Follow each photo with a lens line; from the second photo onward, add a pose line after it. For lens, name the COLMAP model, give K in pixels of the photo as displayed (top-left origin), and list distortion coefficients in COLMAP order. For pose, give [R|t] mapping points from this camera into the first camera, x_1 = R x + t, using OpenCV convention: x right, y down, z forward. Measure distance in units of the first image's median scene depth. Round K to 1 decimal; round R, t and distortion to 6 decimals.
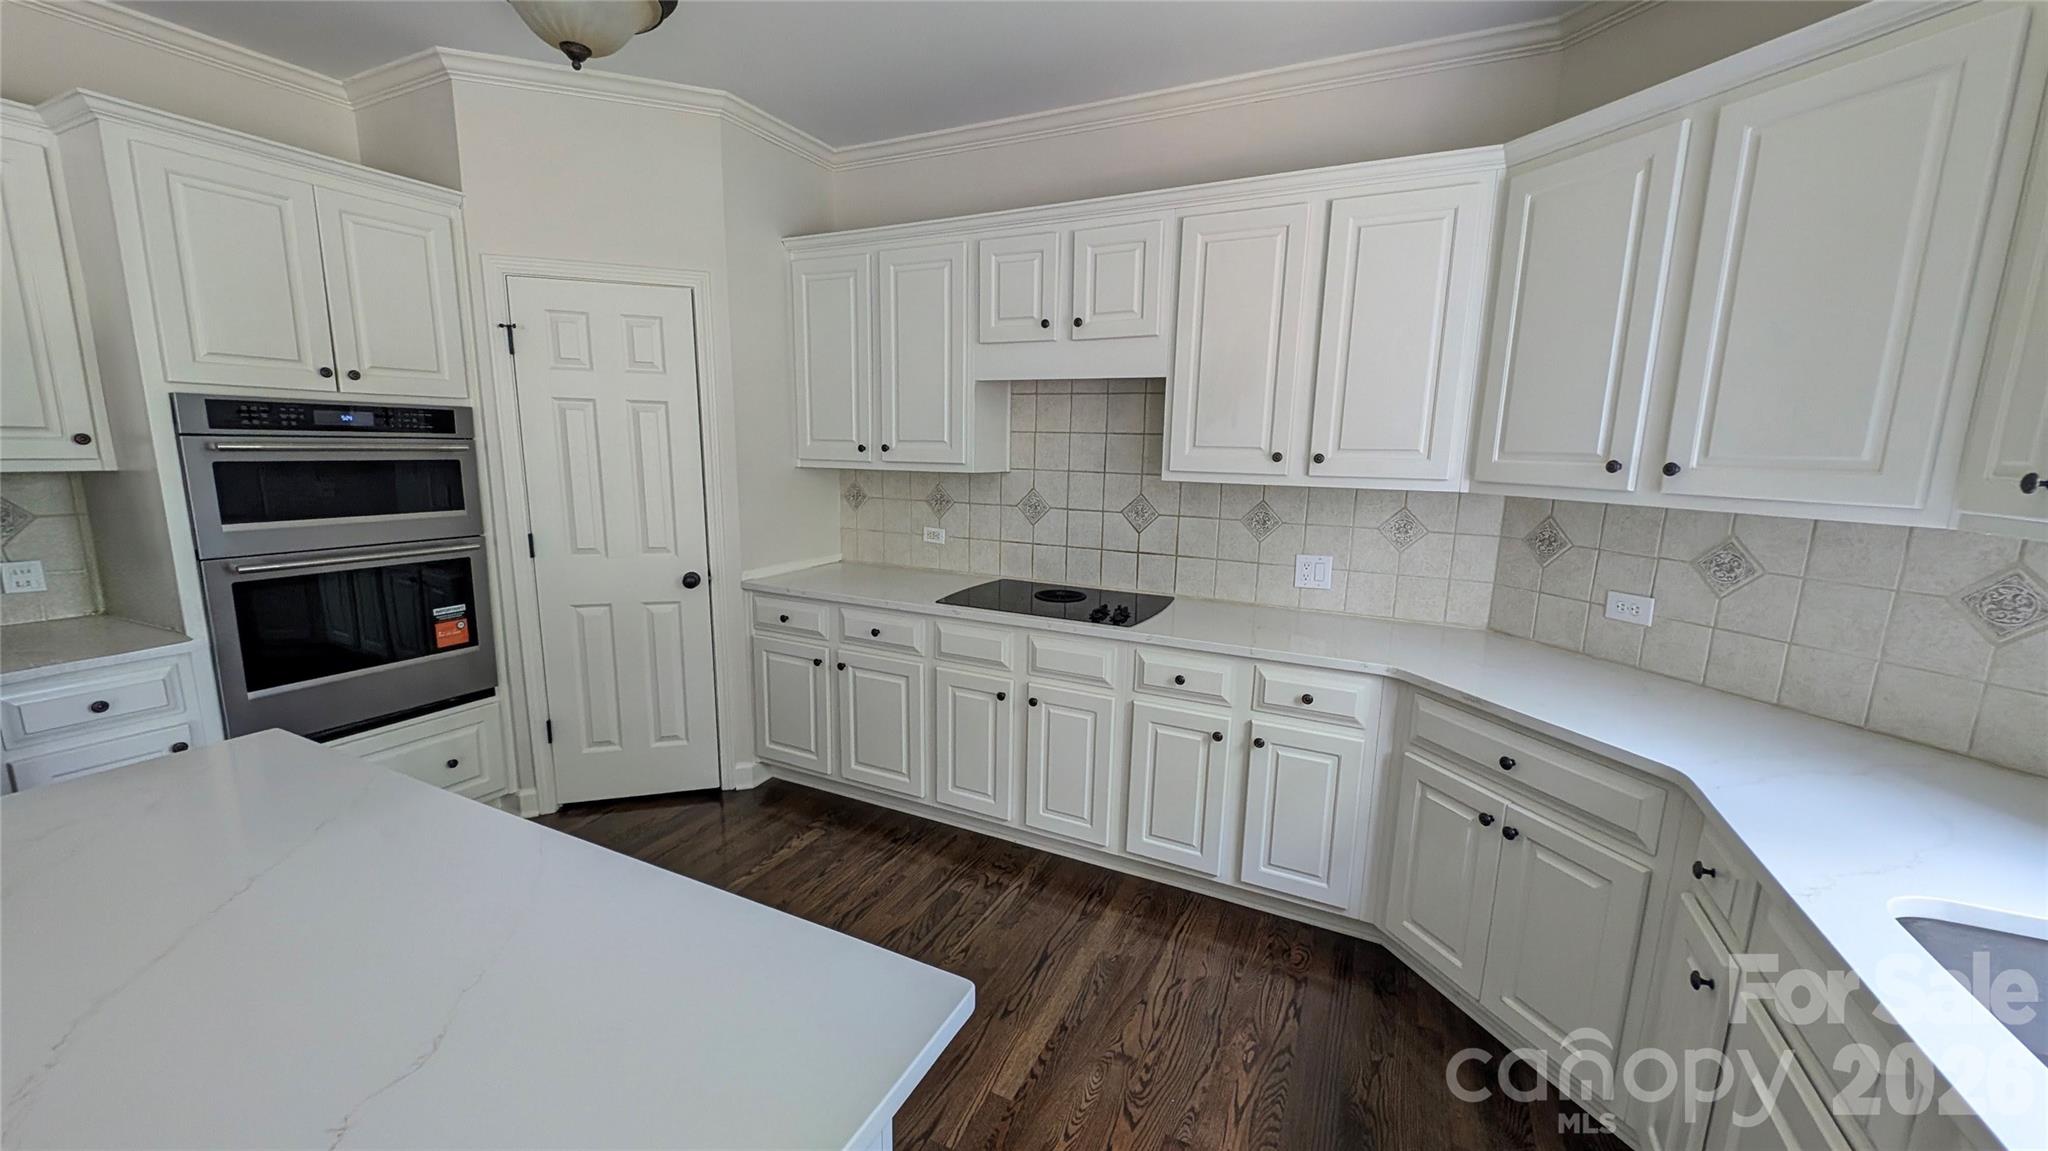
lens RADIAL K [[767.6, 0, 1022.9], [0, 767.6, 575.6], [0, 0, 1]] dist [-0.003094, -0.000463]
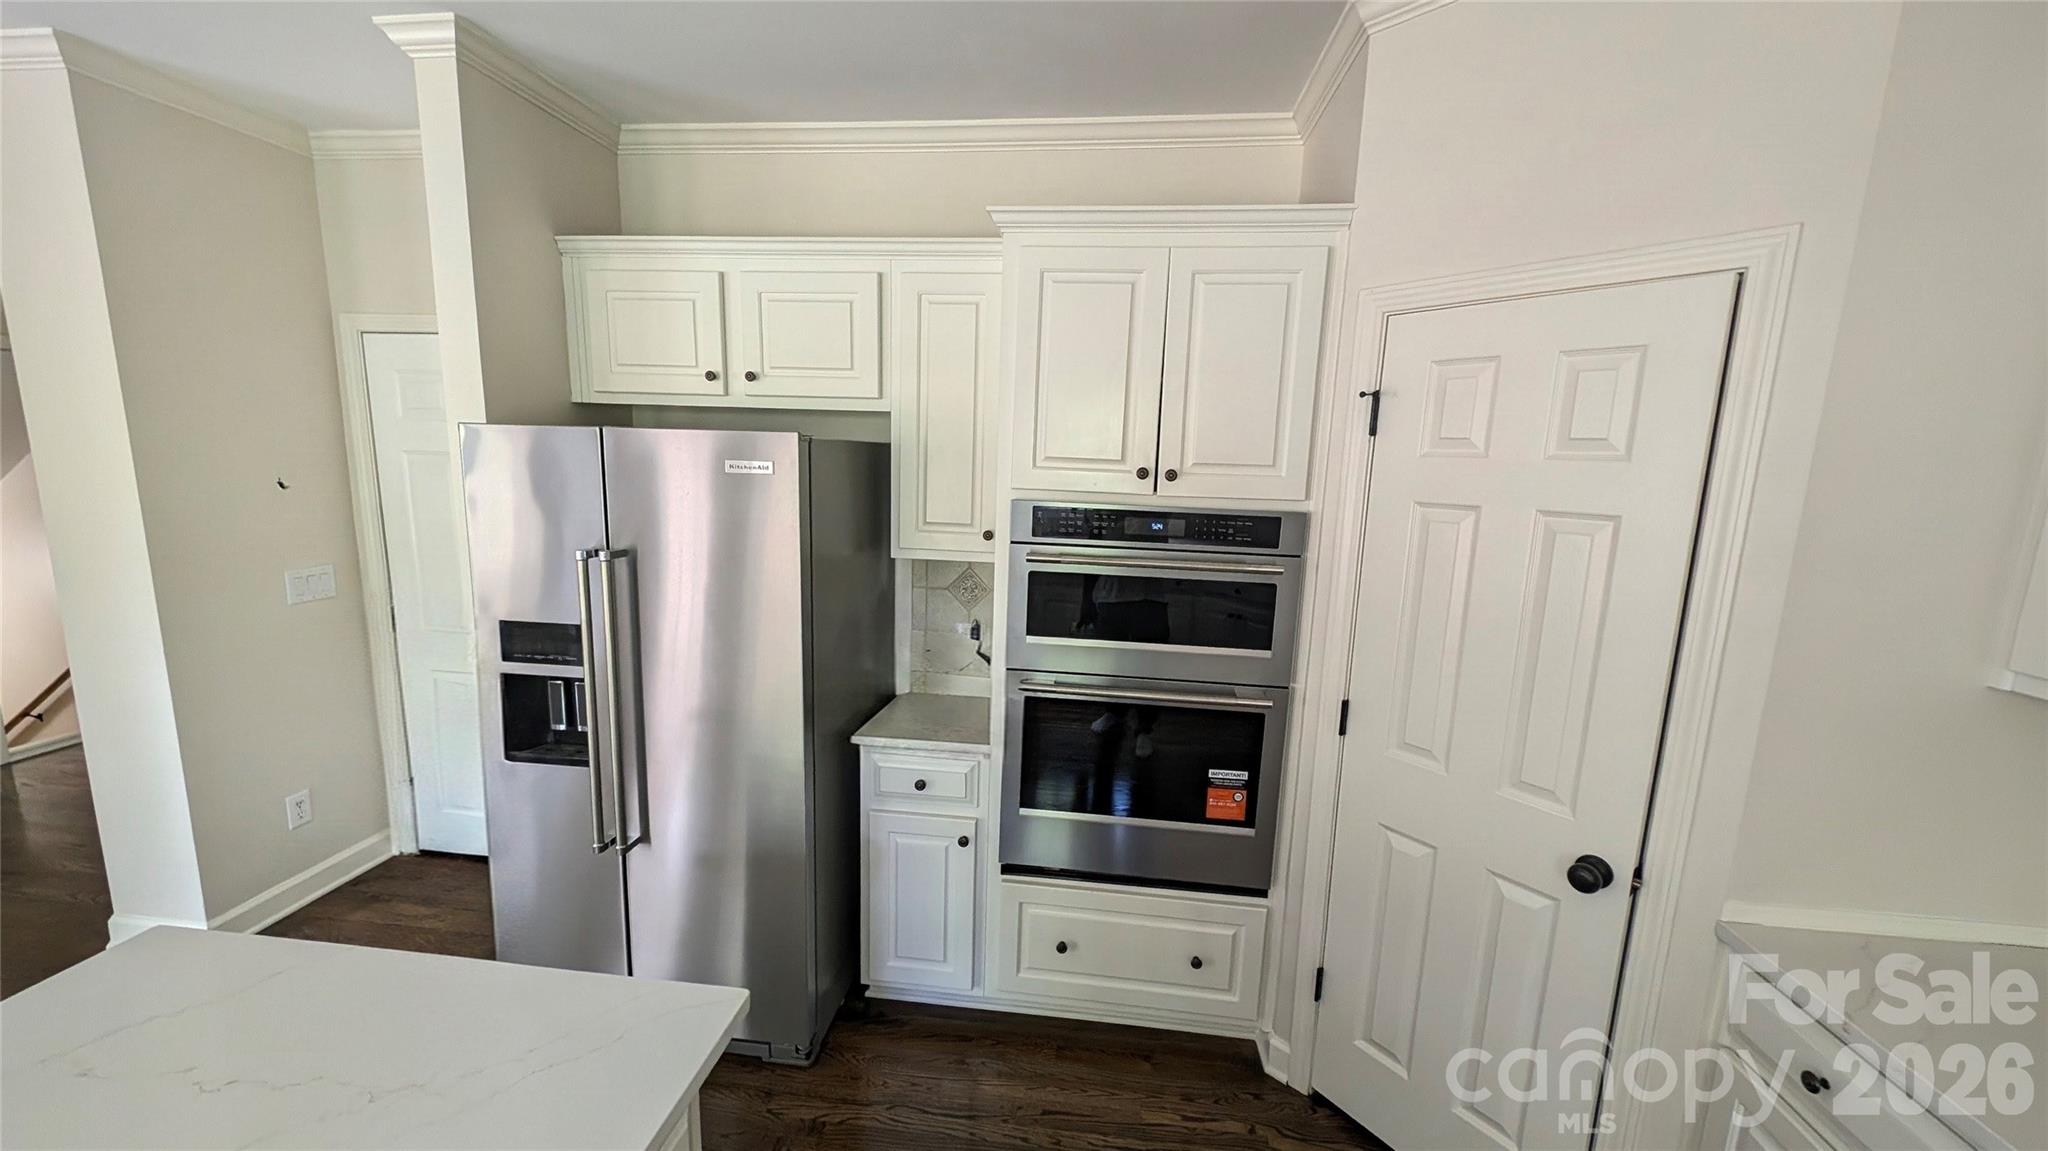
lens RADIAL K [[767.6, 0, 1022.2], [0, 767.6, 587.4], [0, 0, 1]] dist [-0.003094, -0.000463]
pose [[0.322861, 0.153656, -0.933890, -0.137868], [-0.186308, 0.977745, 0.096462, -0.177667], [0.927928, 0.142848, 0.344302, 0.539934]]
